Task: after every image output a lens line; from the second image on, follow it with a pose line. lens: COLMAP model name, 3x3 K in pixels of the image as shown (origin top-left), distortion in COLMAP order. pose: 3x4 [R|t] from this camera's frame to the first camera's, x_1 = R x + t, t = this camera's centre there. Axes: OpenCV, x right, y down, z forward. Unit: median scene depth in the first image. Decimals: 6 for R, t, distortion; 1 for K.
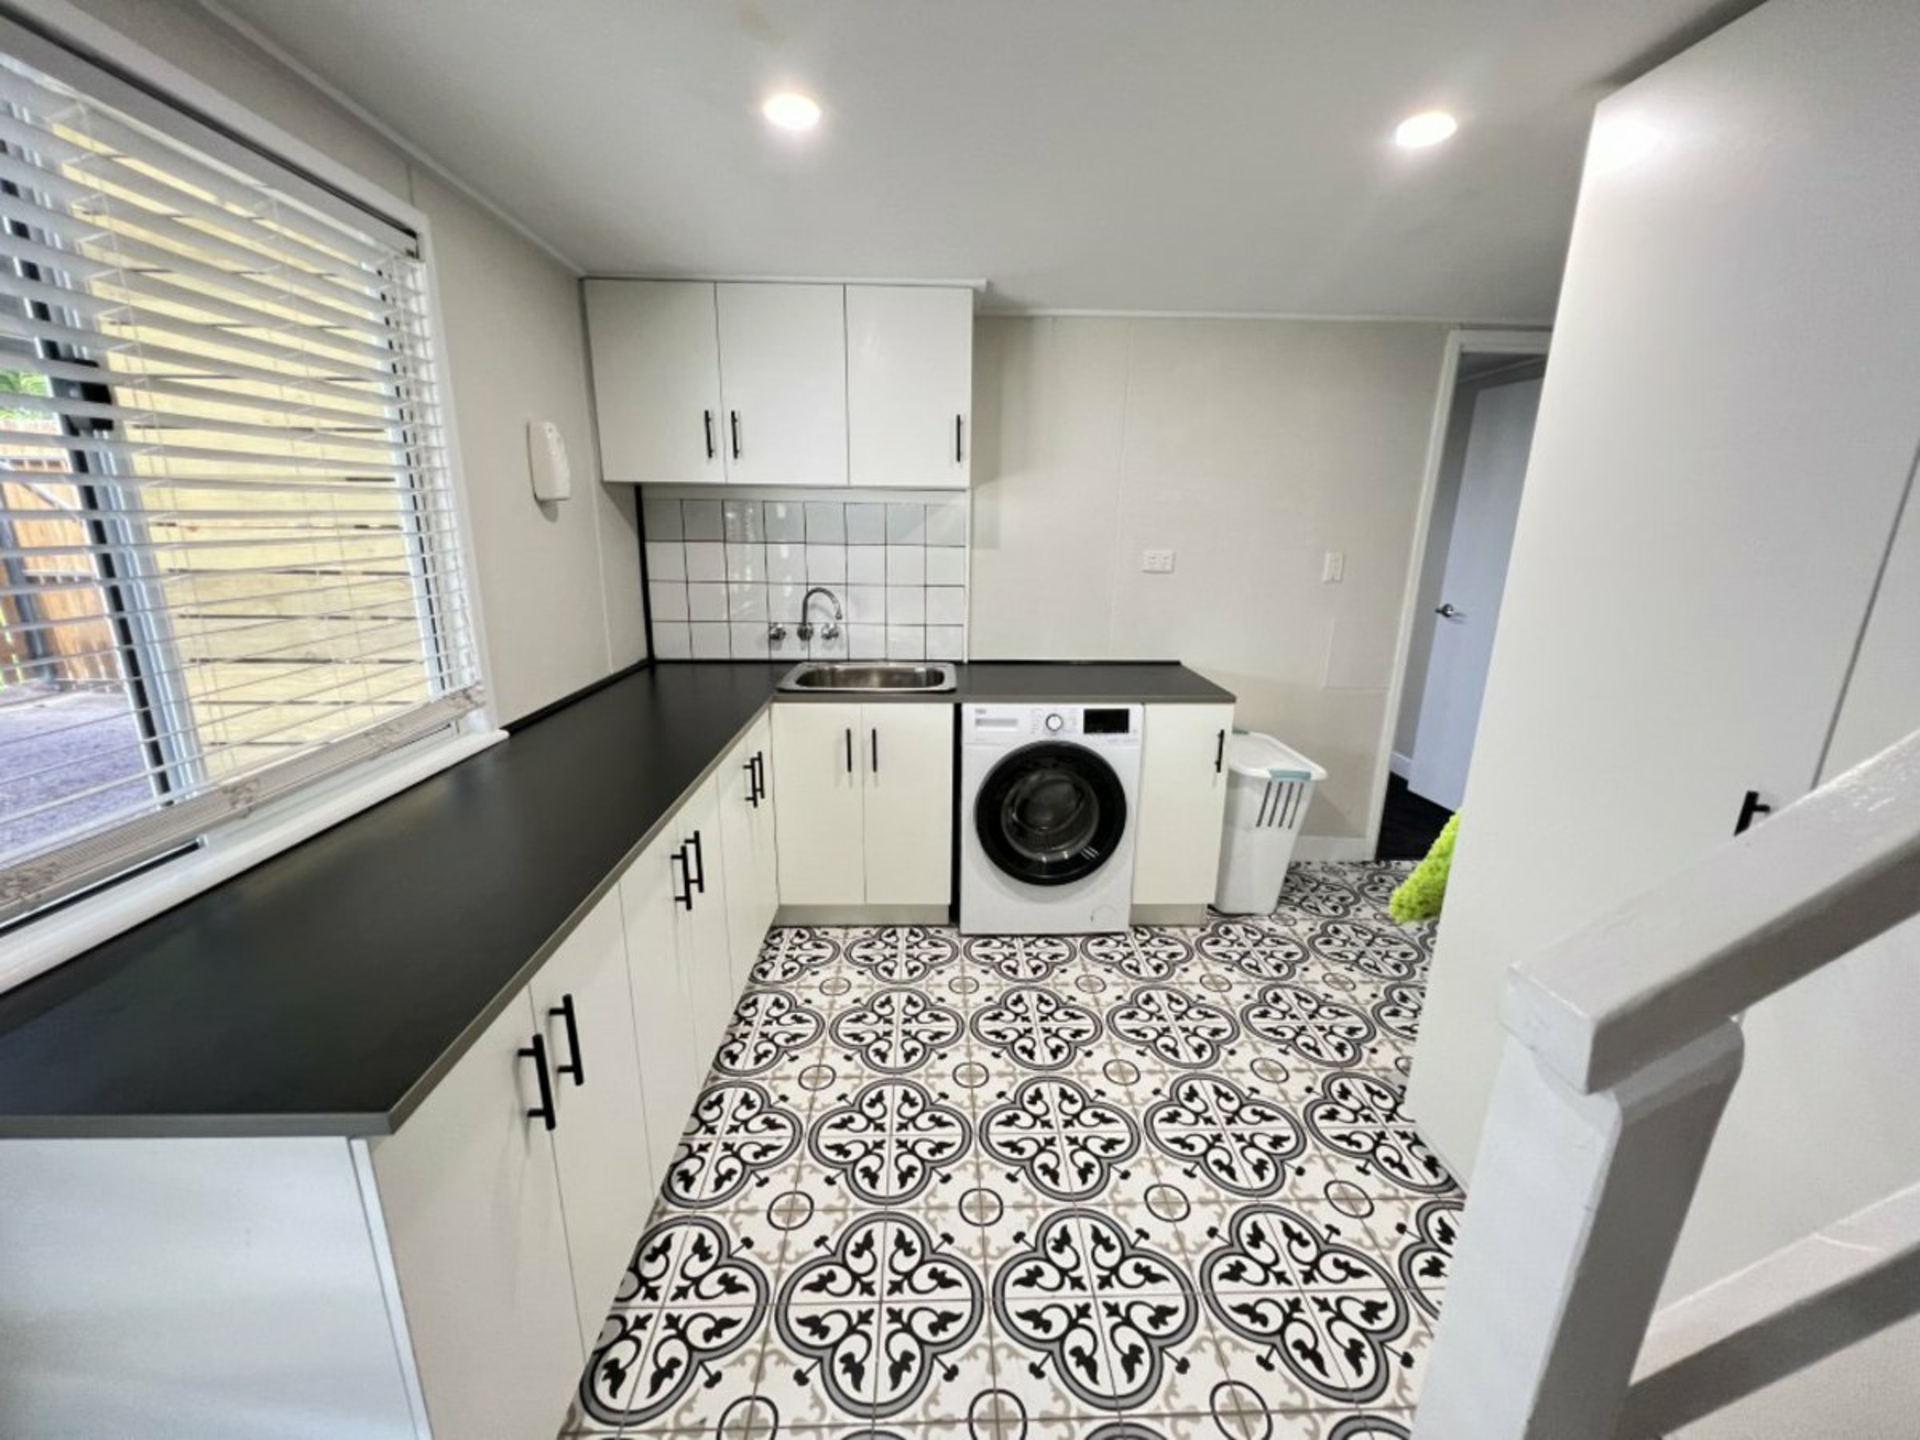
lens RADIAL K [[756.3, 0, 956.6], [0, 756.3, 726.1], [0, 0, 1]] dist [-0.013652, -0.000487]
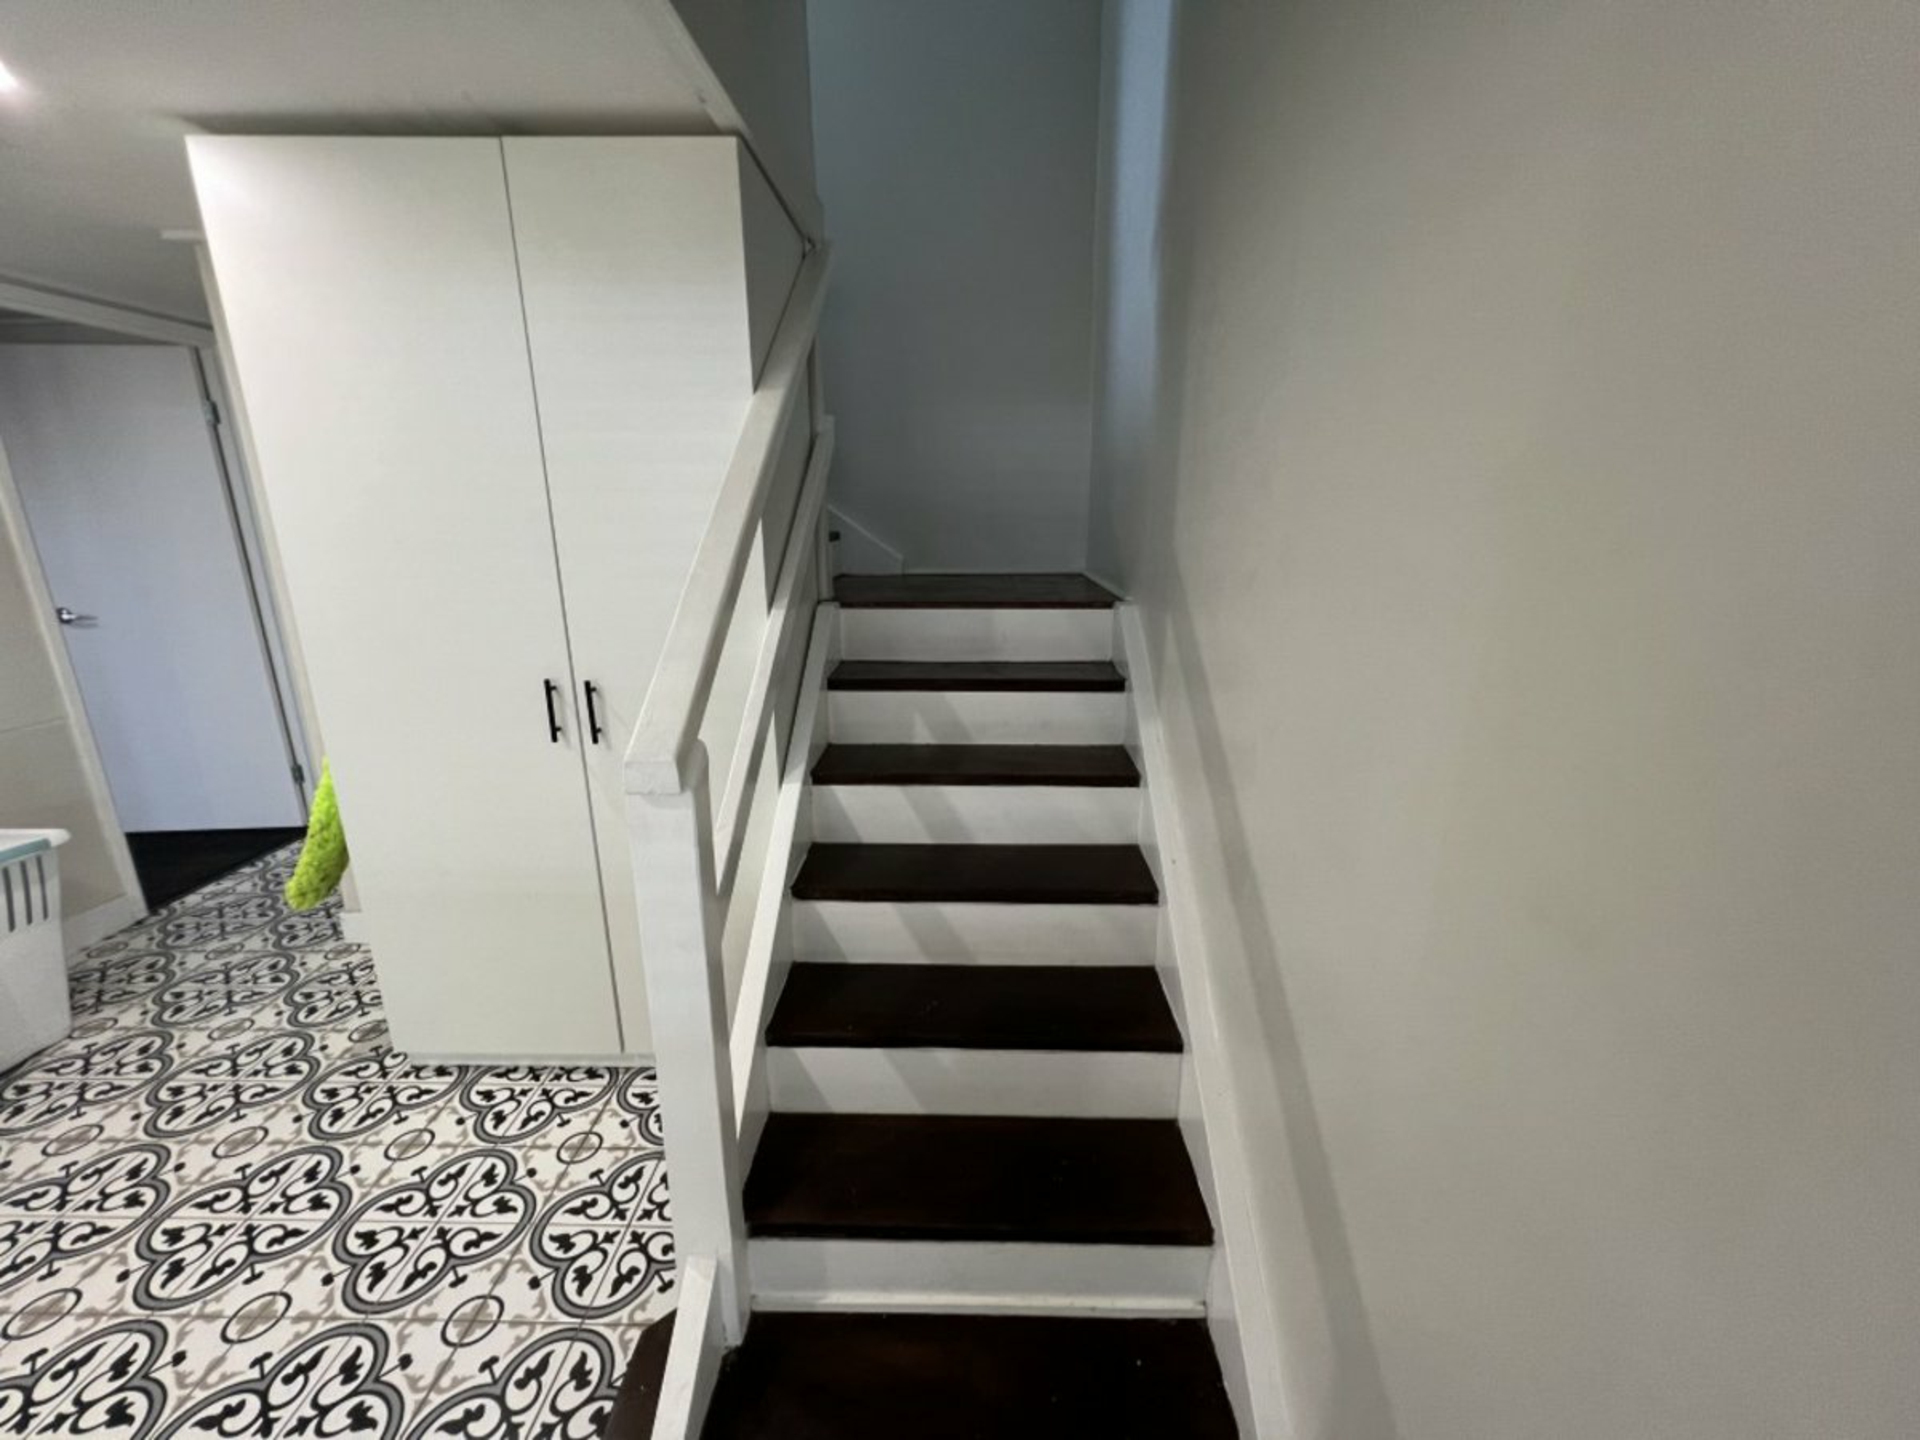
lens RADIAL K [[756.3, 0, 966.1], [0, 756.3, 722.6], [0, 0, 1]] dist [-0.013652, -0.000487]
pose [[0.042501, -0.275892, 0.960249, -0.171492], [0.251215, 0.933190, 0.256998, -0.006351], [-0.966998, 0.230306, 0.108970, -0.018531]]
